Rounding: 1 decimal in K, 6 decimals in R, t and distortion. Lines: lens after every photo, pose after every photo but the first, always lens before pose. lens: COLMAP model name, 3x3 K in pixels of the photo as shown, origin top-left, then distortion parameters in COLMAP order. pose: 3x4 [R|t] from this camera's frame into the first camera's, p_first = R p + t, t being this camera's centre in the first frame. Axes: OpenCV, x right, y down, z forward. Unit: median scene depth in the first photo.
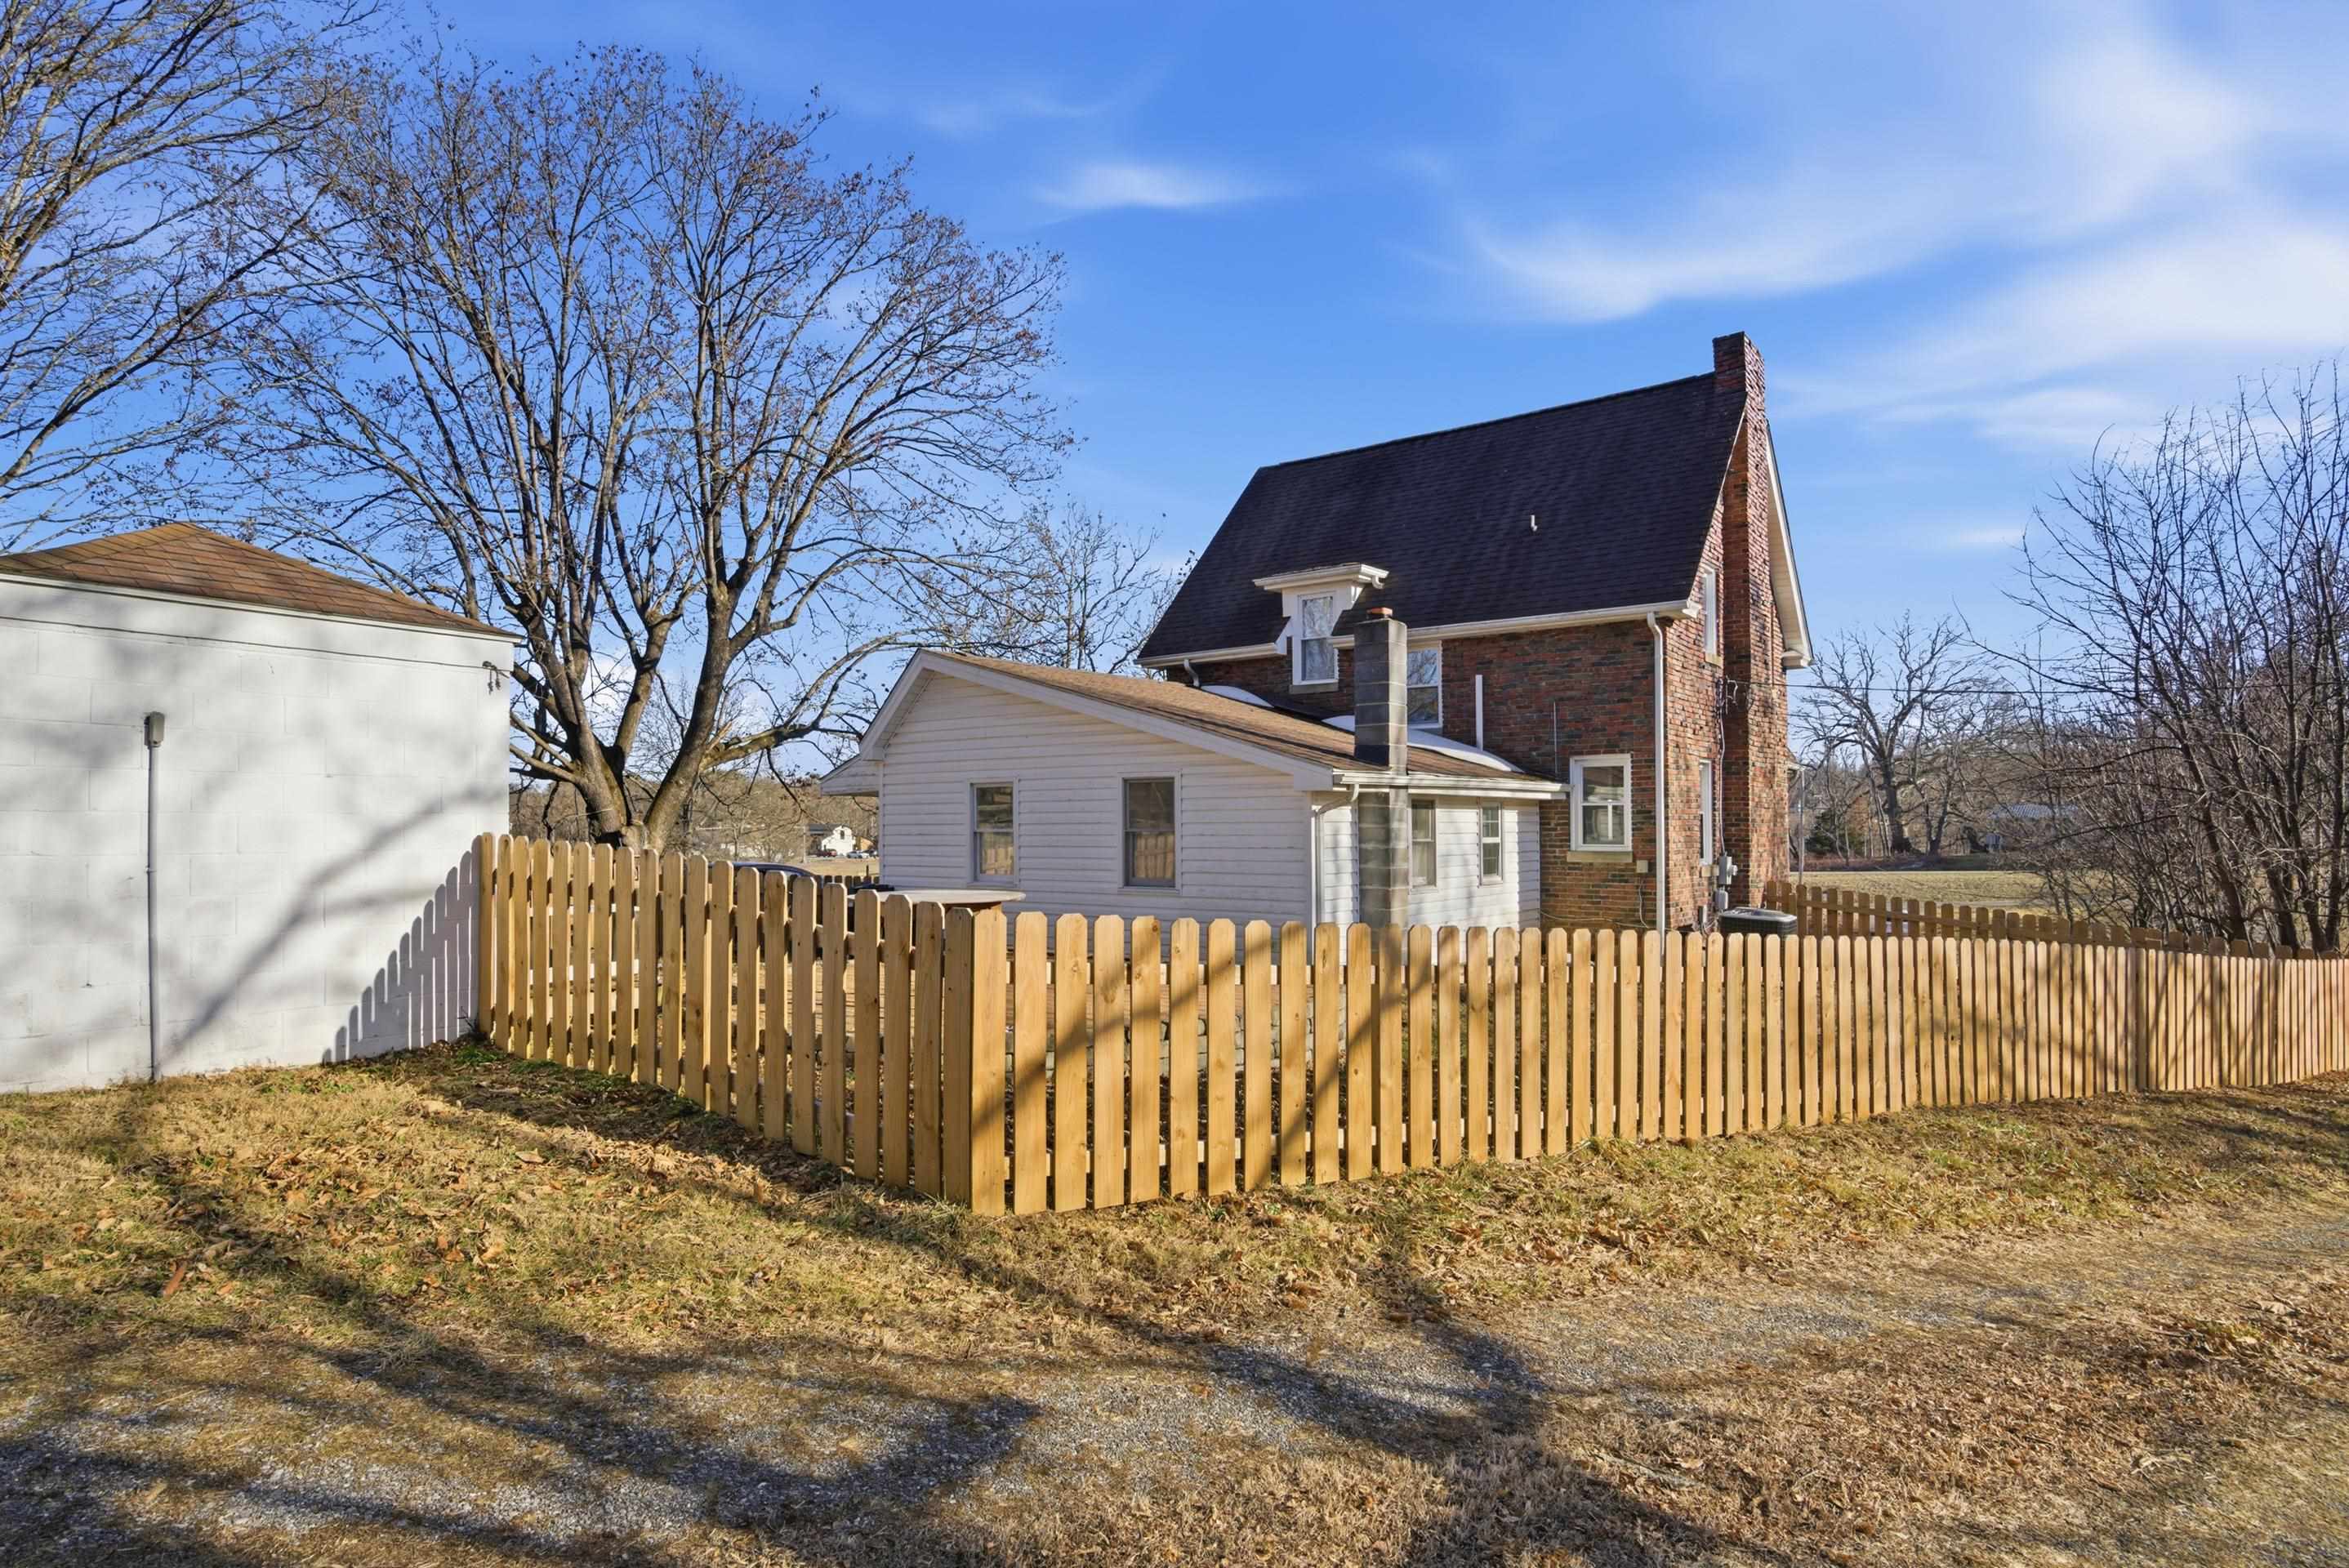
lens RADIAL K [[1251.7, 0, 1174.3], [0, 1251.7, 797.5], [0, 0, 1]] dist [-0.003243, -0.000155]
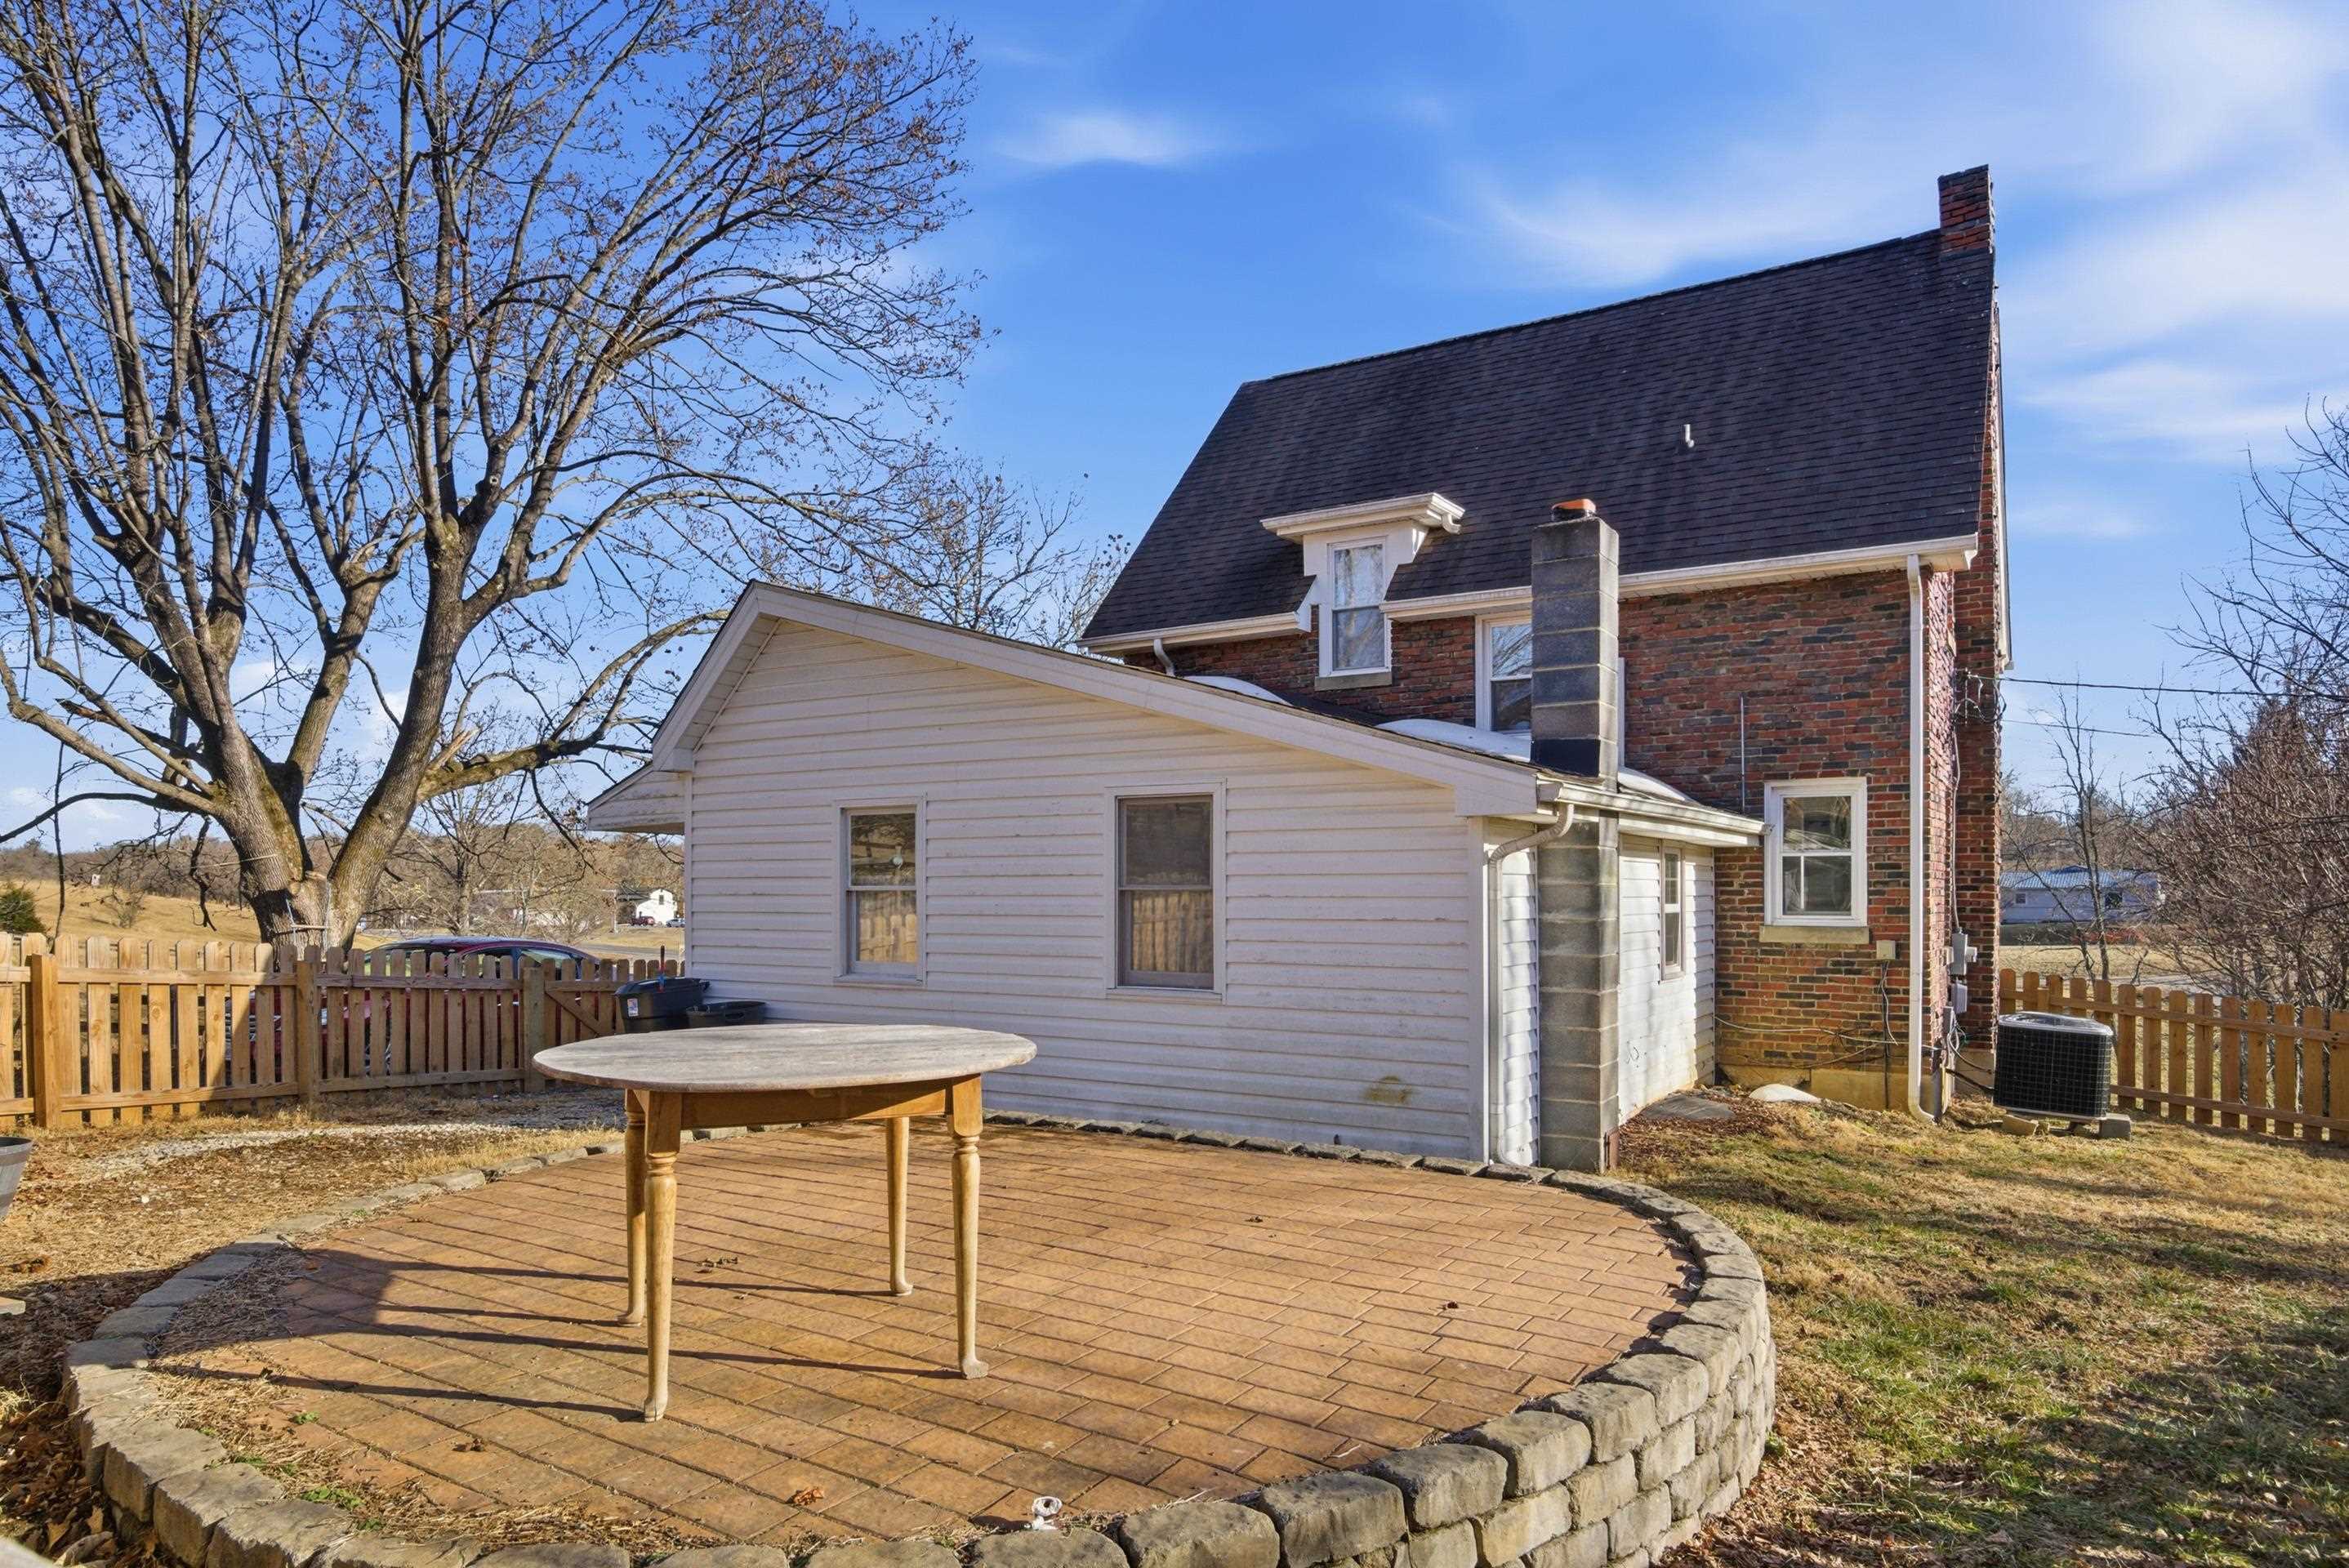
lens RADIAL K [[1397.5, 0, 1152.5], [0, 1397.5, 870.8], [0, 0, 1]] dist [-0.000934, -0.001463]
pose [[0.996910, 0.006390, 0.078294, -0.050039], [-0.006965, 0.999951, 0.007073, 0.009118], [-0.078245, -0.007597, 0.996905, 0.243794]]
